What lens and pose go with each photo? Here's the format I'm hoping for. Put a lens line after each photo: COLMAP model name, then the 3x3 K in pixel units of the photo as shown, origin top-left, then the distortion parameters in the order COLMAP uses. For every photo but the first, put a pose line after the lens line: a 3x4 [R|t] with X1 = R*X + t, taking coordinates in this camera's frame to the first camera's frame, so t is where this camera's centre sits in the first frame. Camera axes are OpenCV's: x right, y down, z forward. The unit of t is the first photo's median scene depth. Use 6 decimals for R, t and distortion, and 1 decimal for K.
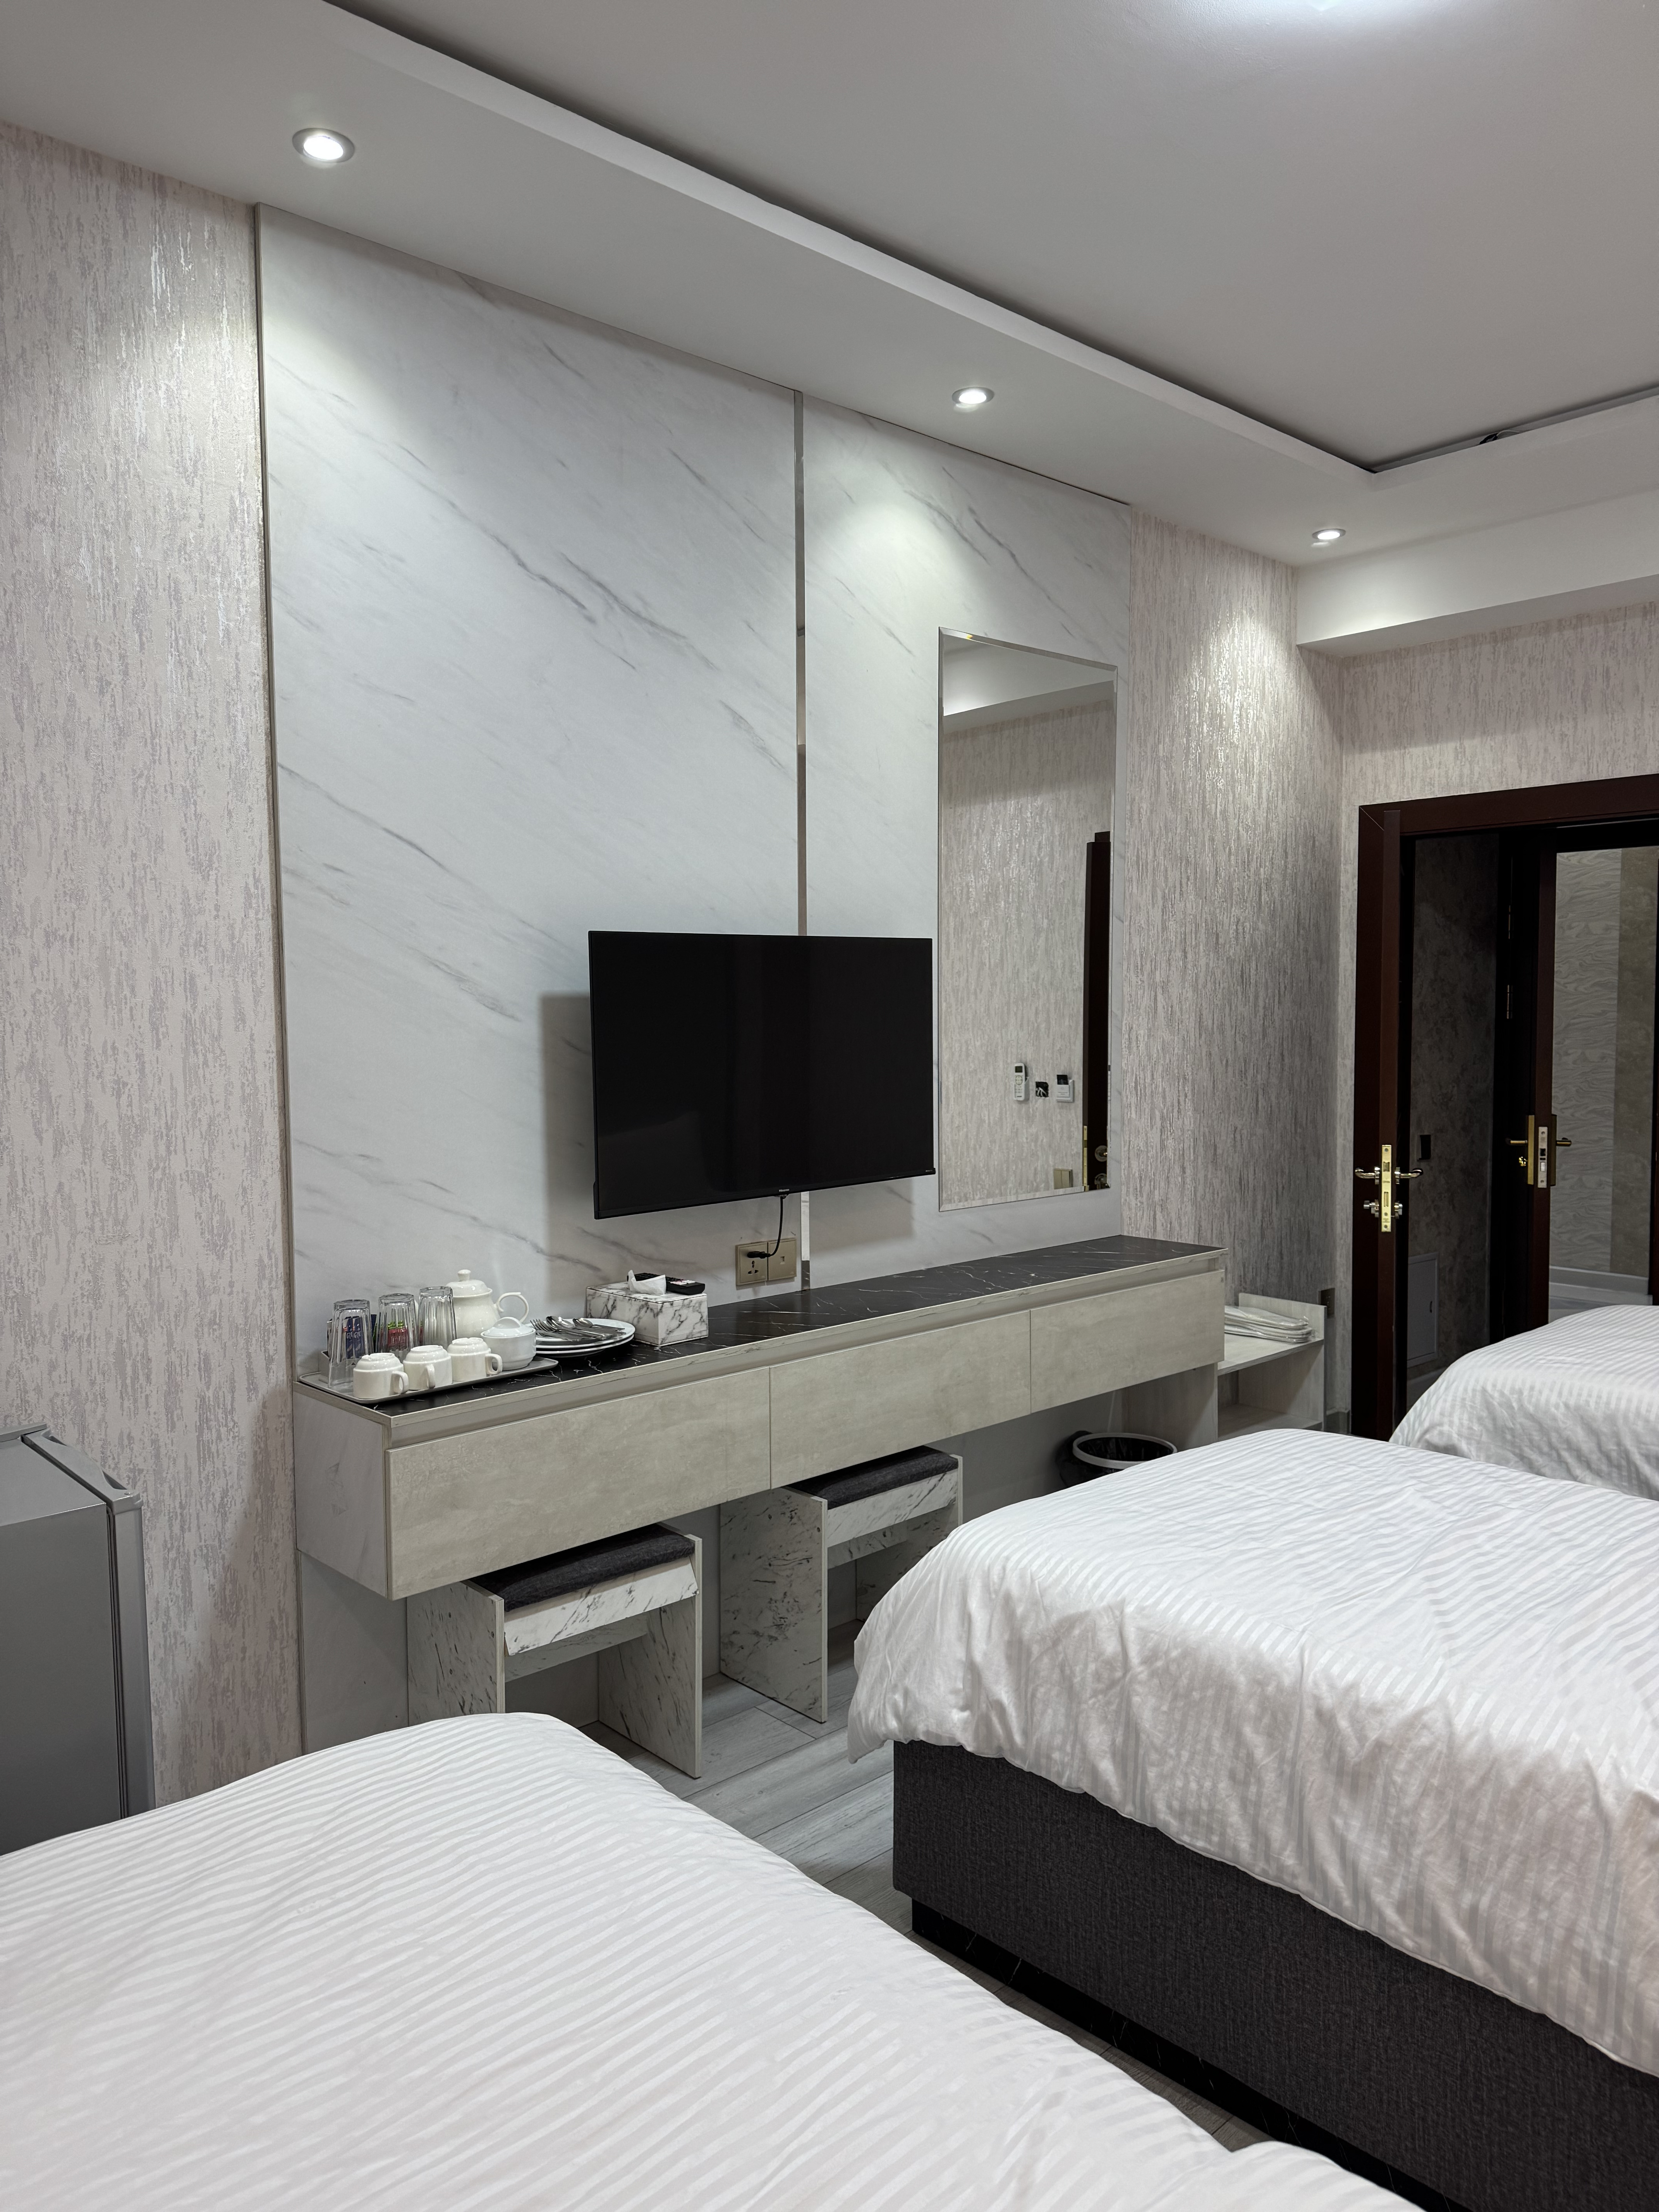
lens RADIAL K [[1546.5, 0, 846.2], [0, 1546.5, 1112.3], [0, 0, 1]] dist [0.058437, -0.092244]
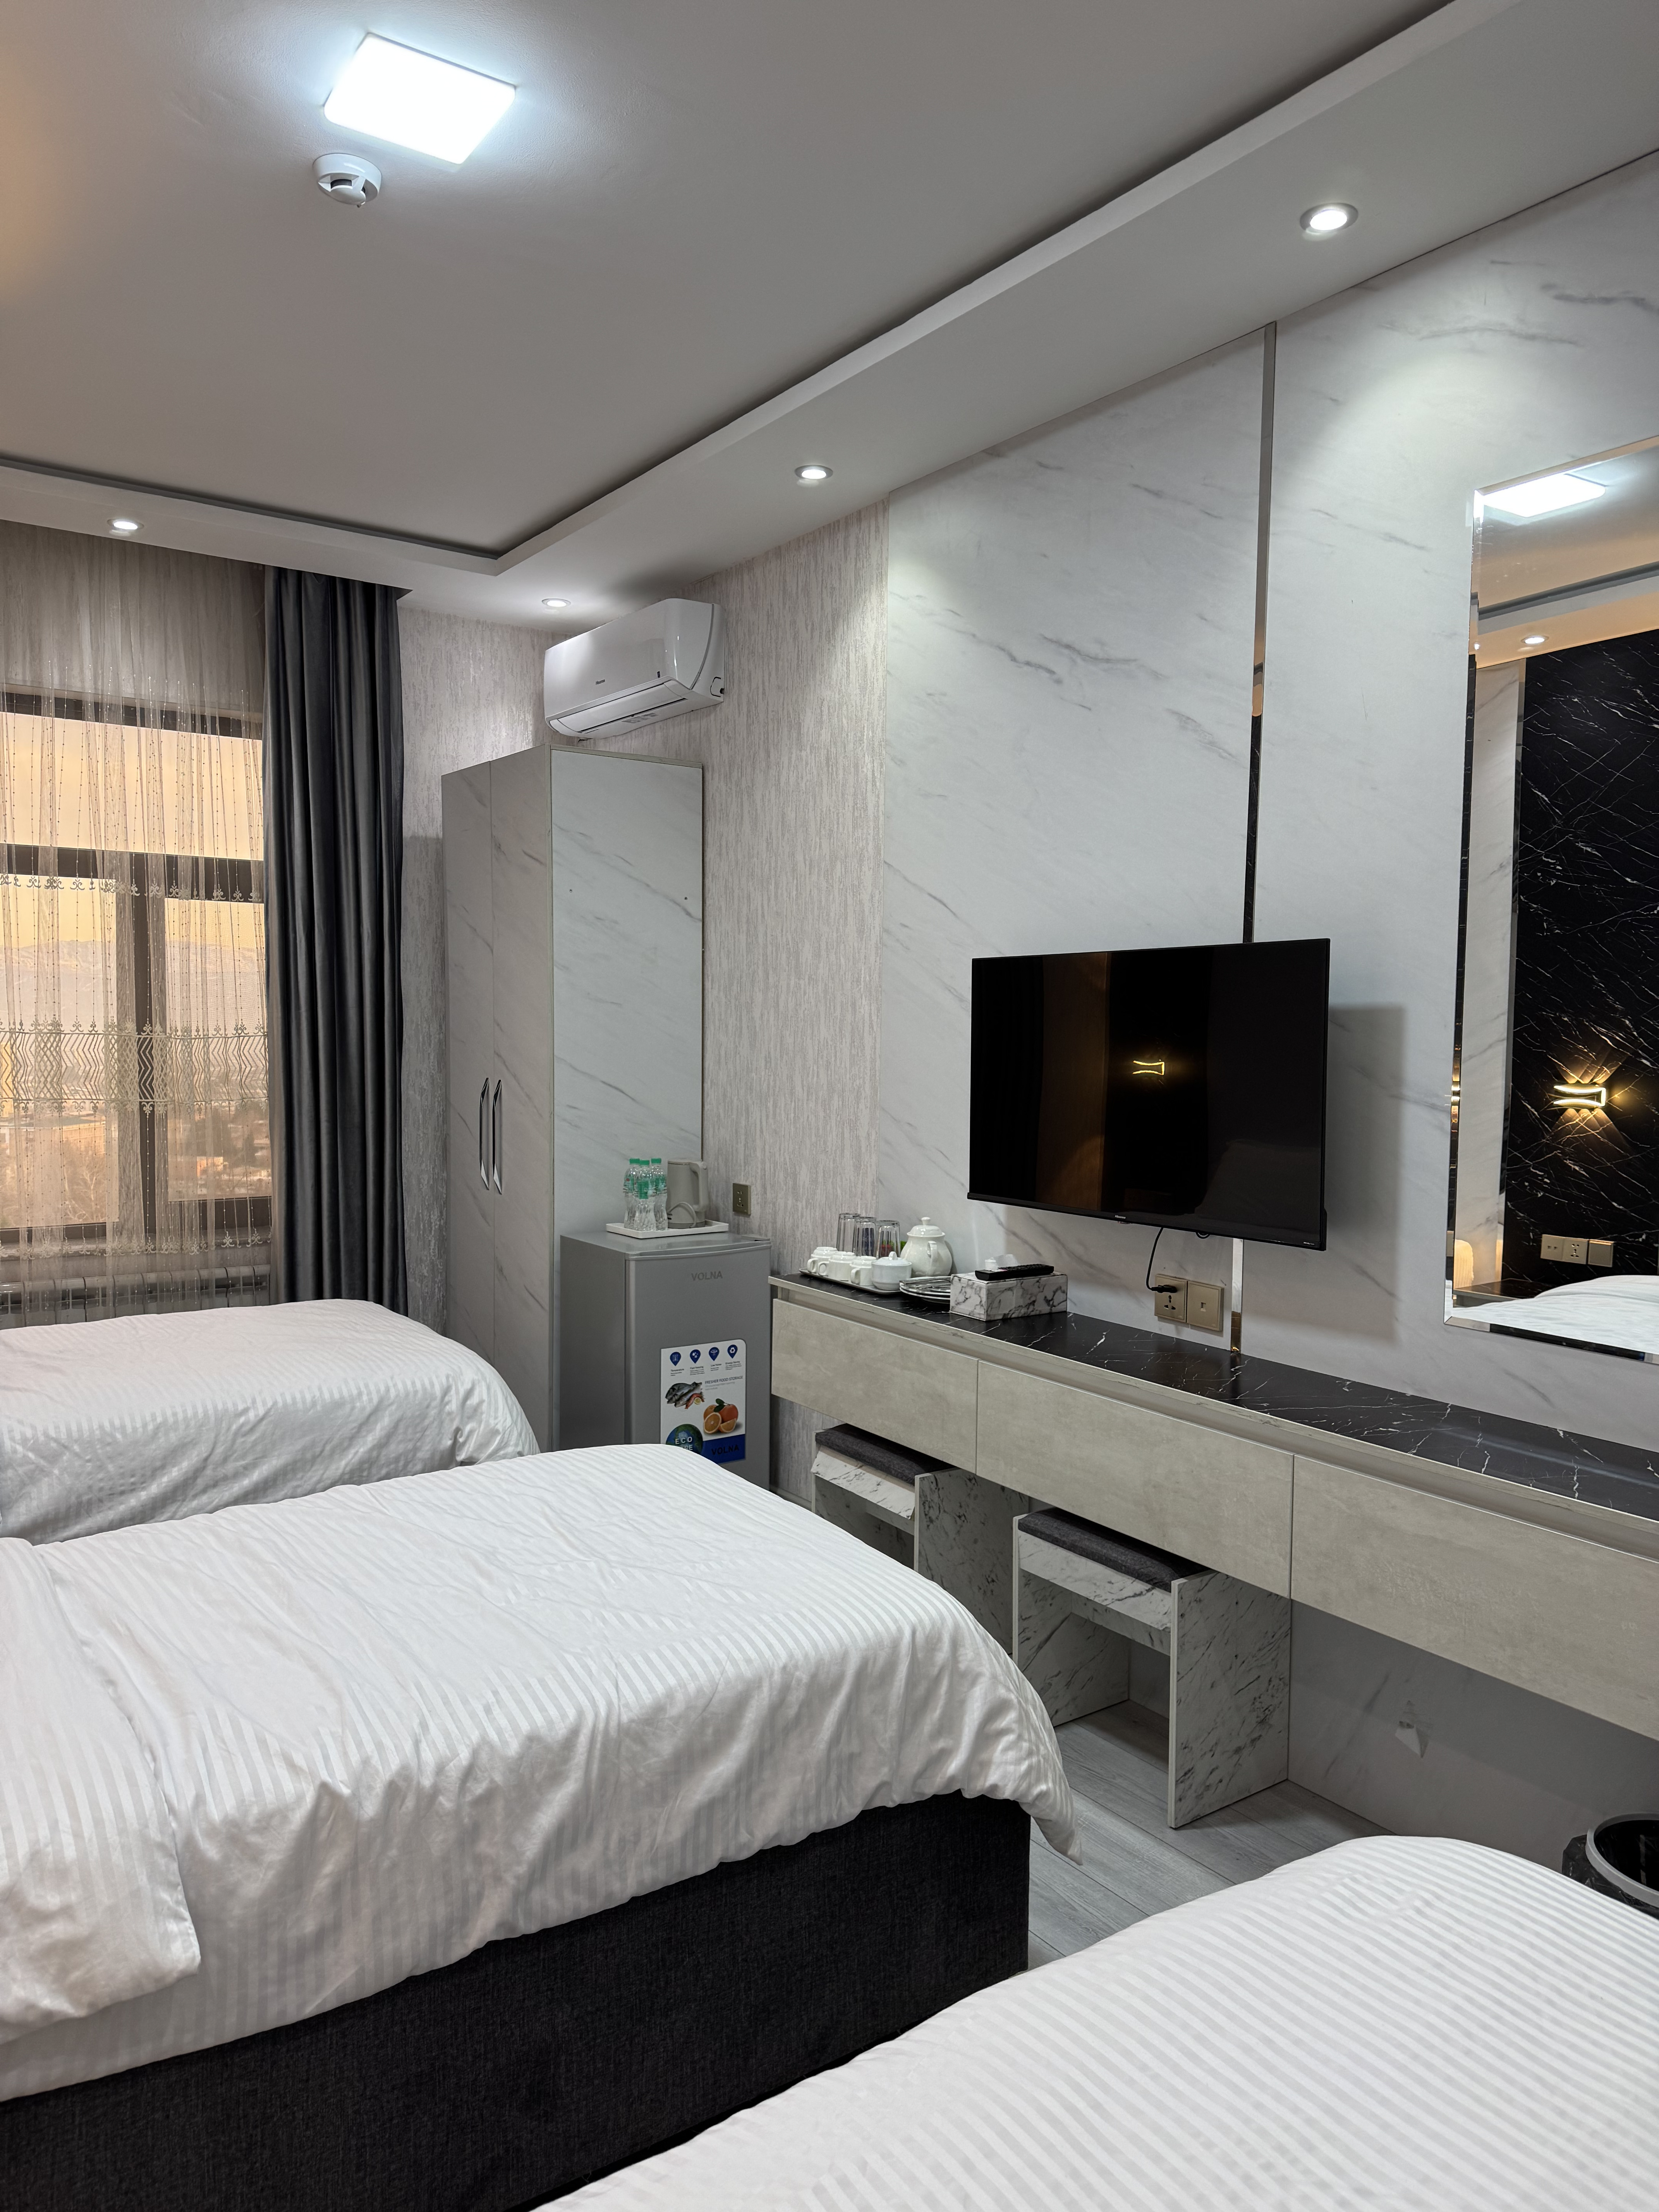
lens RADIAL K [[1546.5, 0, 815.6], [0, 1546.5, 1126.4], [0, 0, 1]] dist [0.058437, -0.092244]
pose [[-0.175441, 0.068342, -0.982115, 0.925567], [-0.084144, 0.992896, 0.084123, -0.069270], [0.980887, 0.097398, -0.168444, 0.969307]]
